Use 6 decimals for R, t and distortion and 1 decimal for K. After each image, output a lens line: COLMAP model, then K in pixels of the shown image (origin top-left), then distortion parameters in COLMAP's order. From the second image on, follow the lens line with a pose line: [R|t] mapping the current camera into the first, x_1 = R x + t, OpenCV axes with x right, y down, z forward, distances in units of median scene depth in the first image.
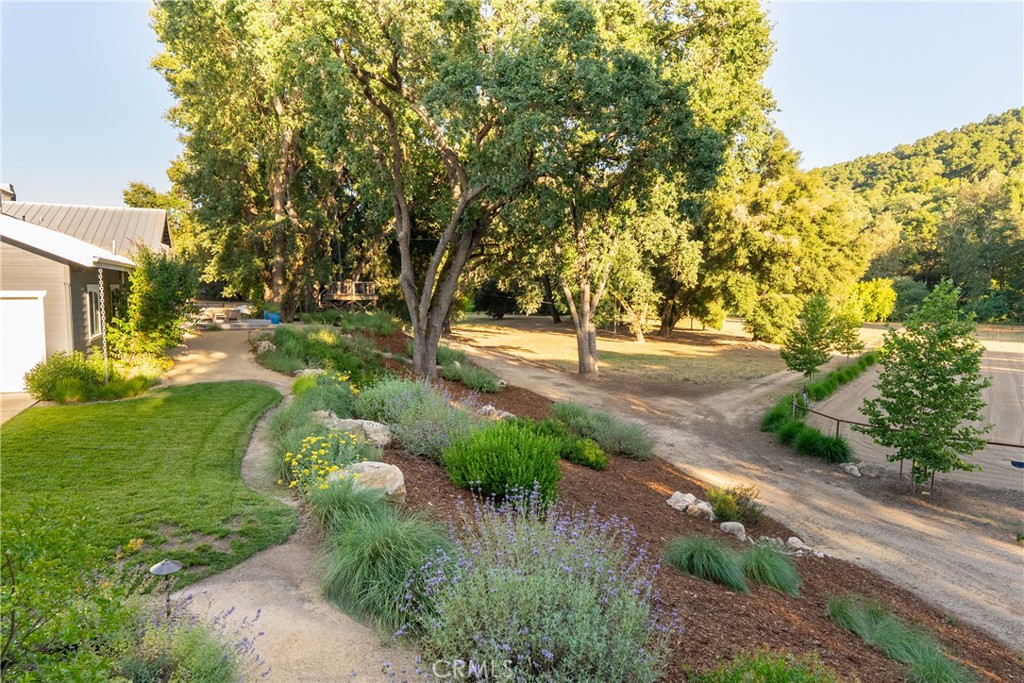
lens RADIAL K [[632.9, 0, 510.6], [0, 632.9, 341.4], [0, 0, 1]] dist [0.010788, -0.001002]
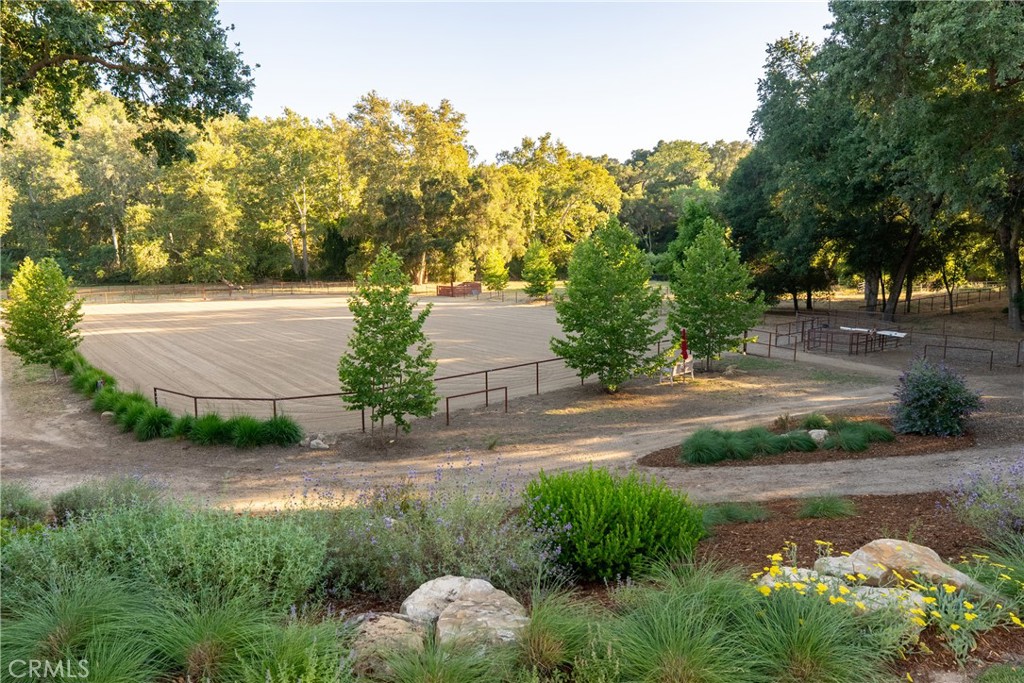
lens RADIAL K [[666.4, 0, 511.3], [0, 666.4, 343.8], [0, 0, 1]] dist [0.029556, 0.000782]
pose [[0.248183, -0.146921, 0.957507, -0.064727], [0.092088, 0.987534, 0.127659, -0.009770], [-0.964326, 0.056492, 0.258618, 0.079295]]
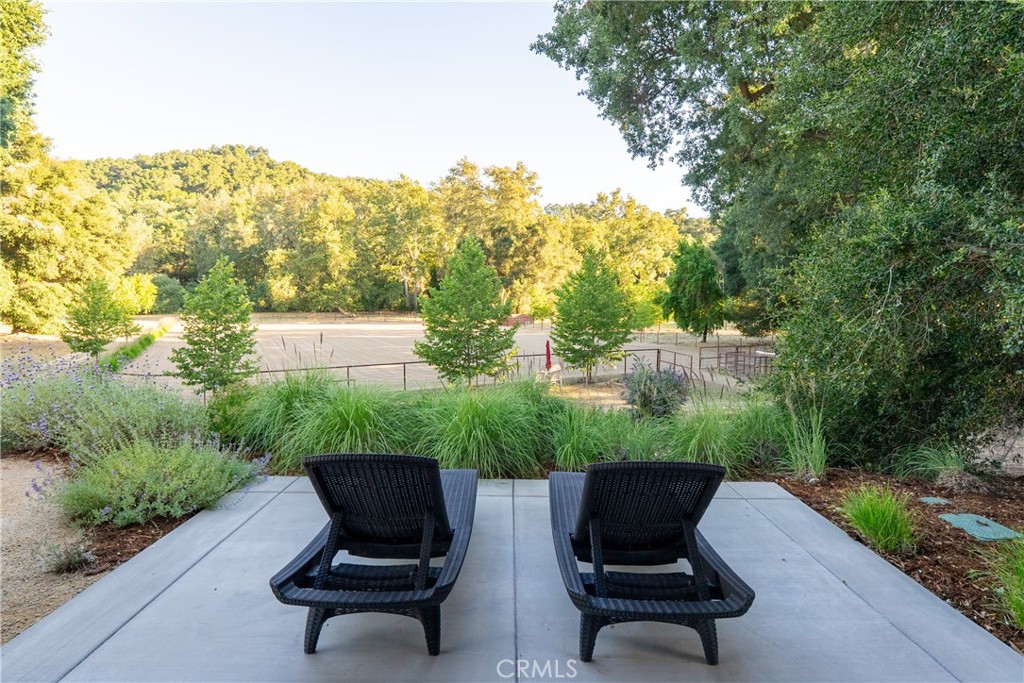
lens RADIAL K [[584.2, 0, 512.4], [0, 584.2, 339.5], [0, 0, 1]] dist [0.007704, 0.002267]
pose [[0.453854, -0.071935, 0.888168, -0.028070], [0.069380, 0.996563, 0.045261, 0.011127], [-0.888371, 0.041079, 0.457285, -0.021581]]
